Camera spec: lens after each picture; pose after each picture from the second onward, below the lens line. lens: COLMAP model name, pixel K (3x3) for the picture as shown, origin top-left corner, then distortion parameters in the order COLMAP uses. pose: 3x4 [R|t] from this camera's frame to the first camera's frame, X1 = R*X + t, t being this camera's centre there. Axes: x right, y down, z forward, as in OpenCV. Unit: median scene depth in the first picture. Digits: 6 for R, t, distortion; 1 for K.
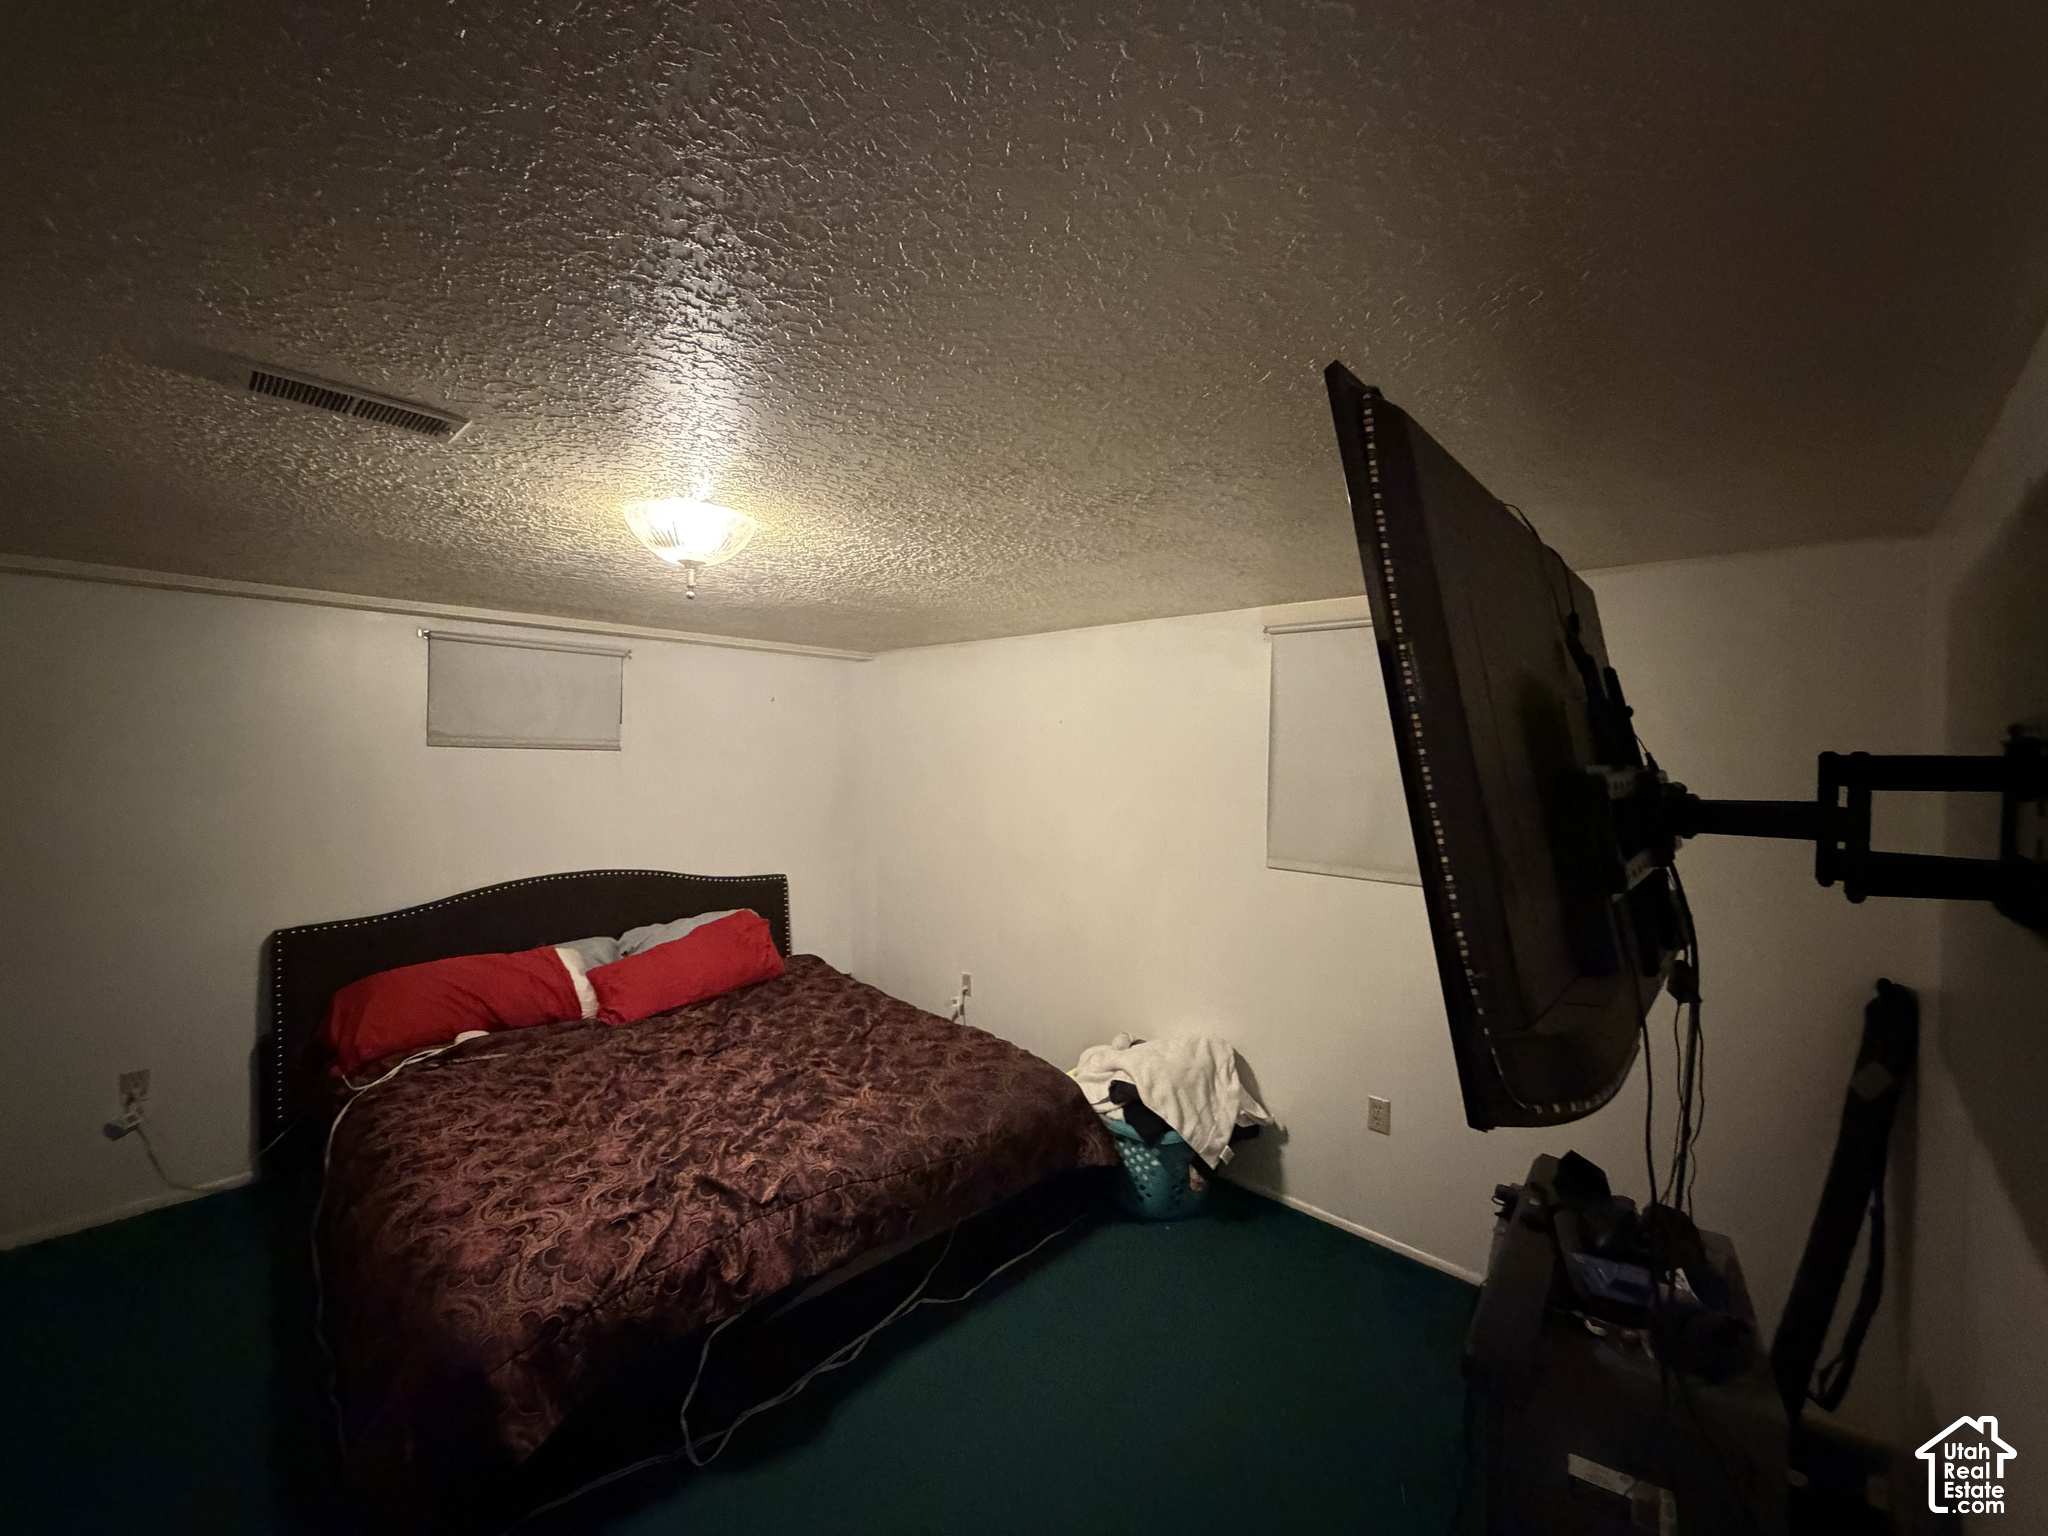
lens RADIAL K [[817.3, 0, 1014.4], [0, 817.3, 757.6], [0, 0, 1]] dist [-0.002038, 0.000026]
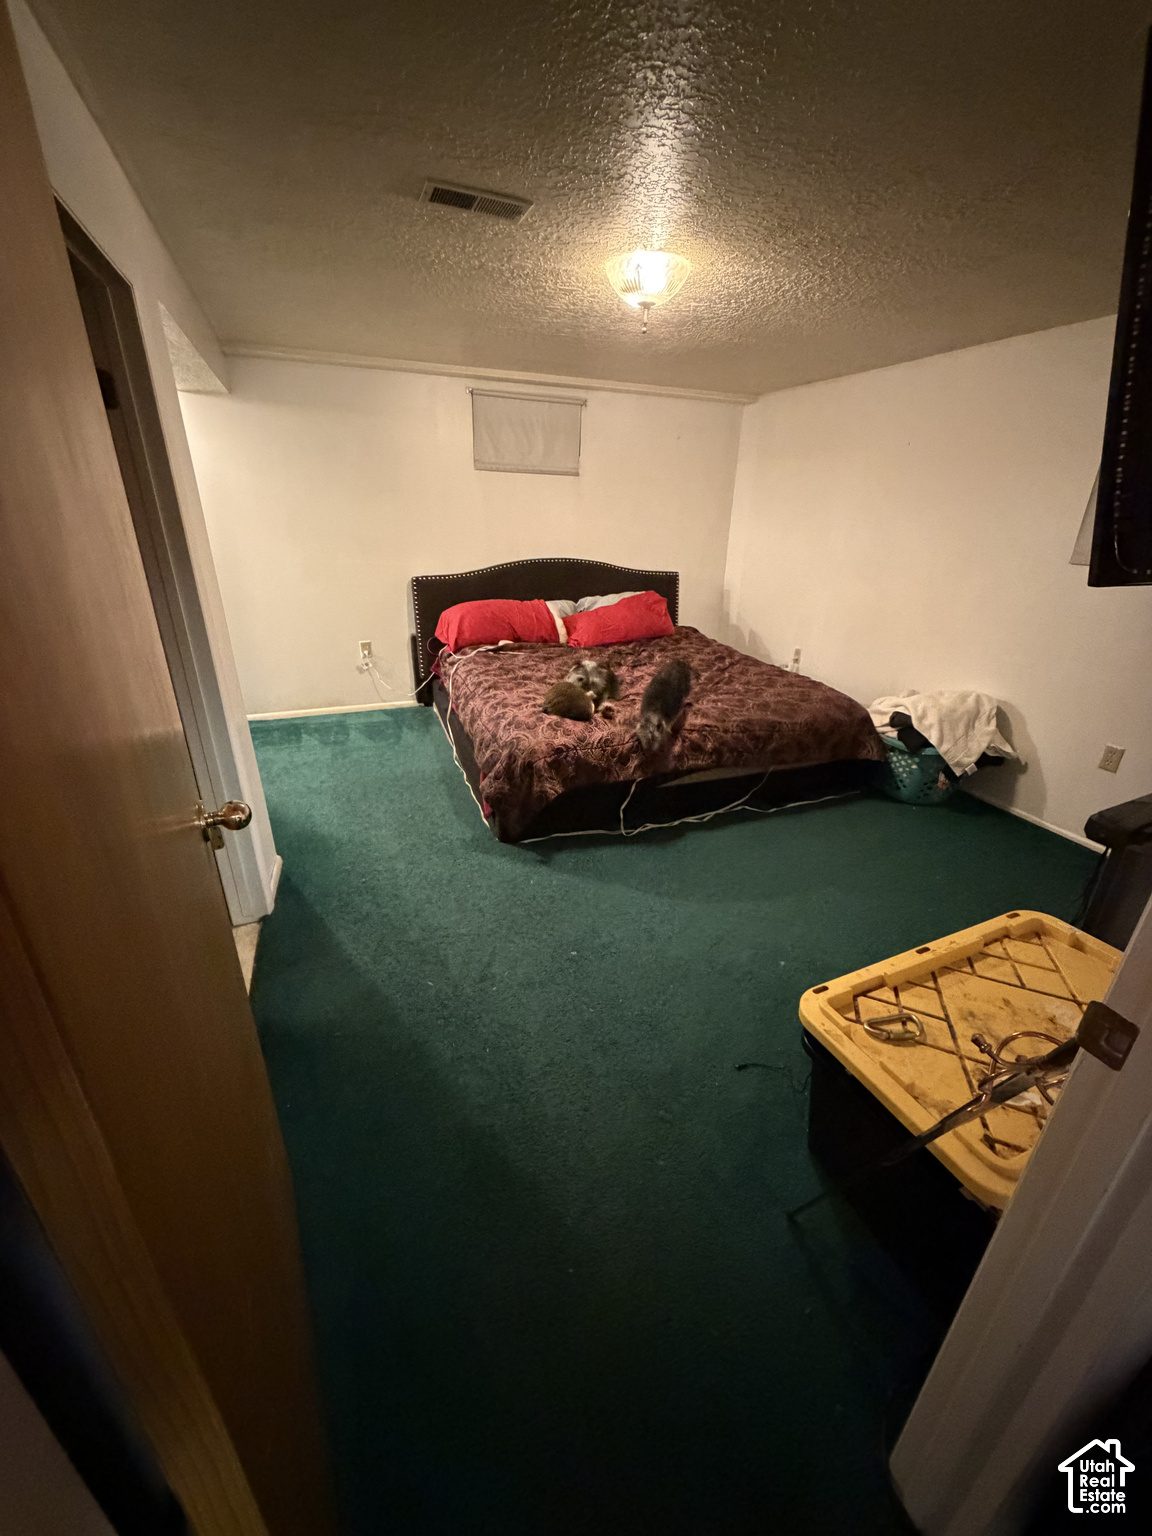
lens RADIAL K [[613.0, 0, 575.1], [0, 613.0, 760.1], [0, 0, 1]] dist [-0.002038, 0.000026]
pose [[0.913525, 0.160931, -0.373595, 0.024312], [-0.013319, 0.929755, 0.367937, 0.086282], [0.406564, -0.331143, 0.851498, -0.190032]]
